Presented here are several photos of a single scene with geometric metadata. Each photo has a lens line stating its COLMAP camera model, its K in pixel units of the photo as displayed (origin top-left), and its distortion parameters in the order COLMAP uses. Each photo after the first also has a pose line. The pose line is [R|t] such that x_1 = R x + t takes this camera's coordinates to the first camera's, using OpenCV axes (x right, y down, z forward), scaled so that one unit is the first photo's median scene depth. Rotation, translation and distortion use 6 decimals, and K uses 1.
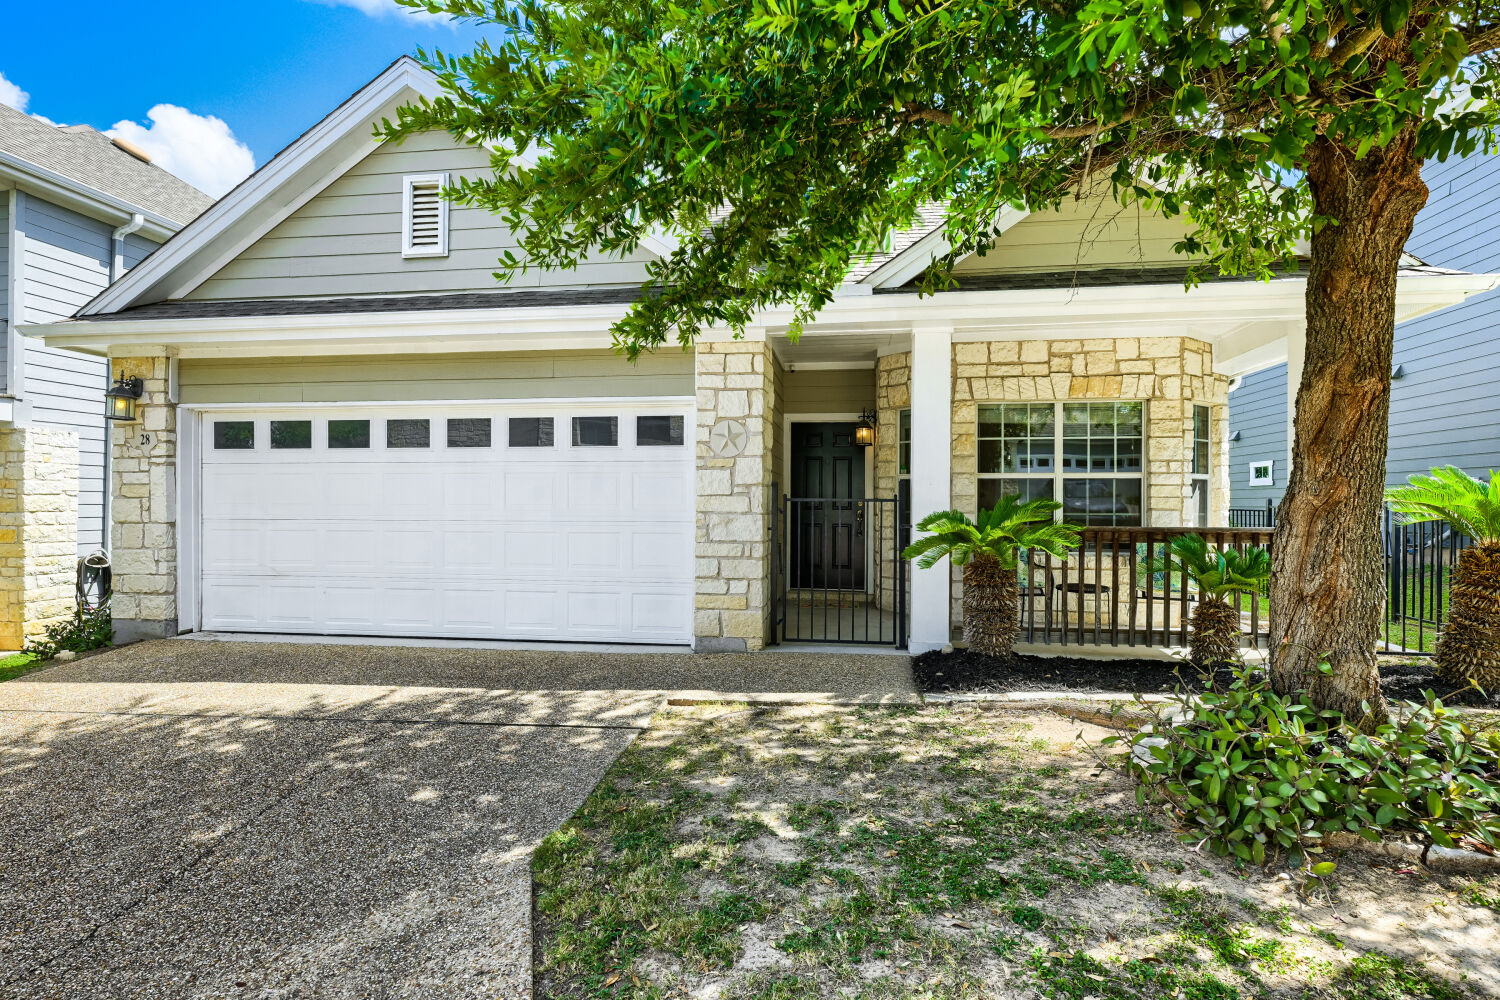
lens RADIAL K [[713.3, 0, 764.2], [0, 713.3, 500.1], [0, 0, 1]] dist [-0.003112, -0.000142]
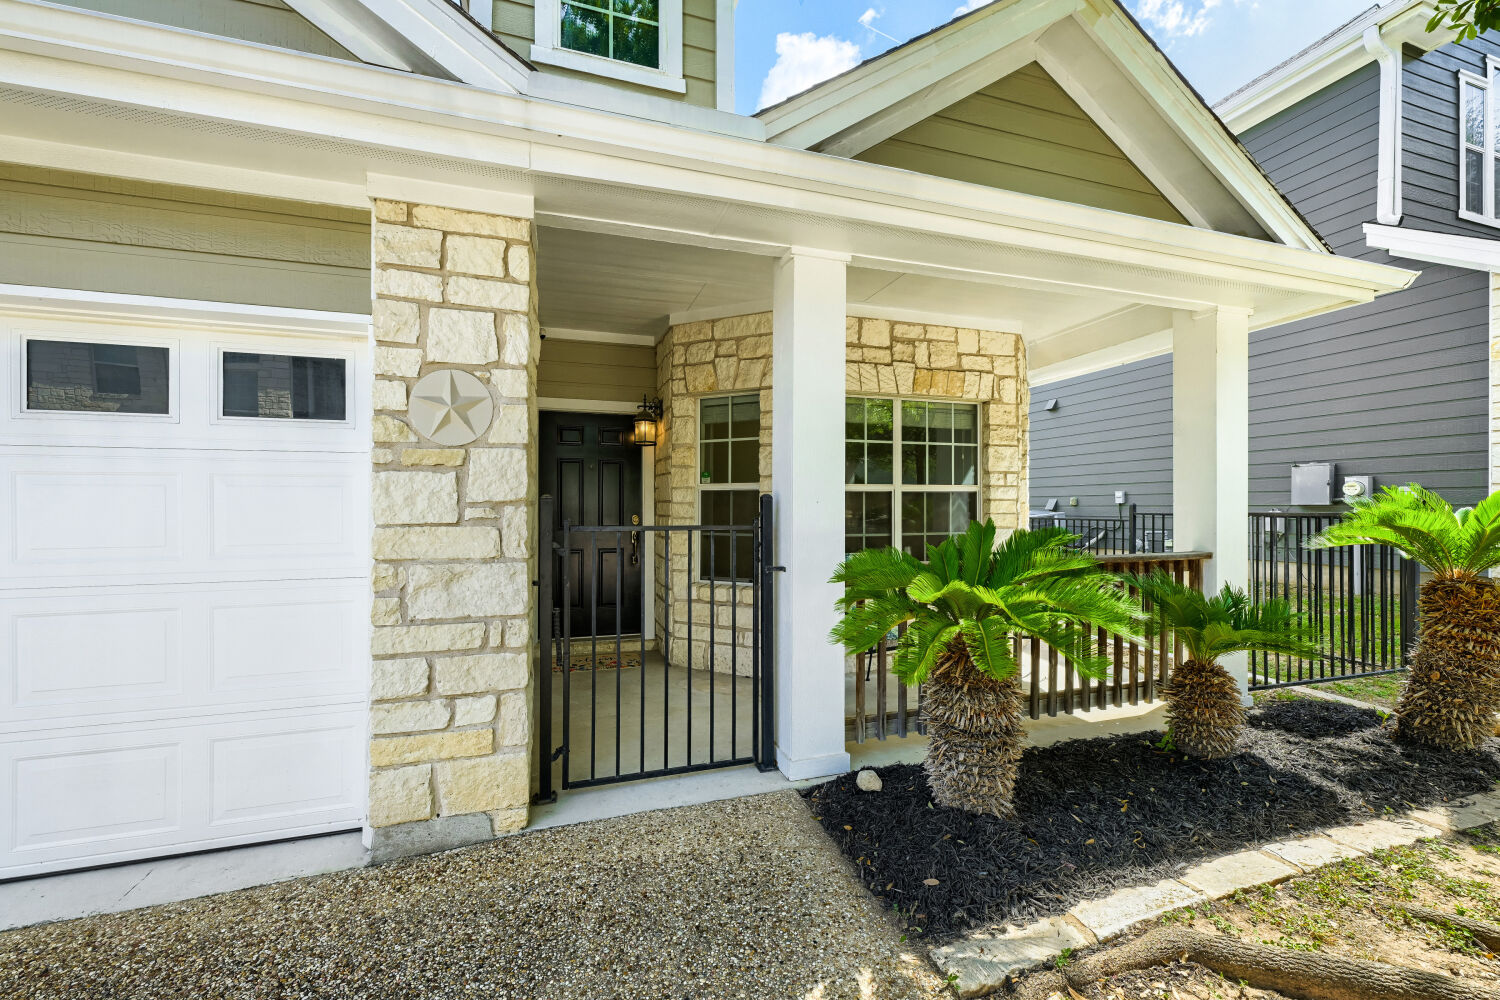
lens RADIAL K [[595.3, 0, 754.0], [0, 595.3, 503.6], [0, 0, 1]] dist [0.001095, 0.000150]
pose [[0.901314, -0.002907, 0.433157, -0.036211], [0.003844, 0.999992, -0.001287, -0.017711], [-0.433149, 0.002825, 0.901318, 0.490214]]
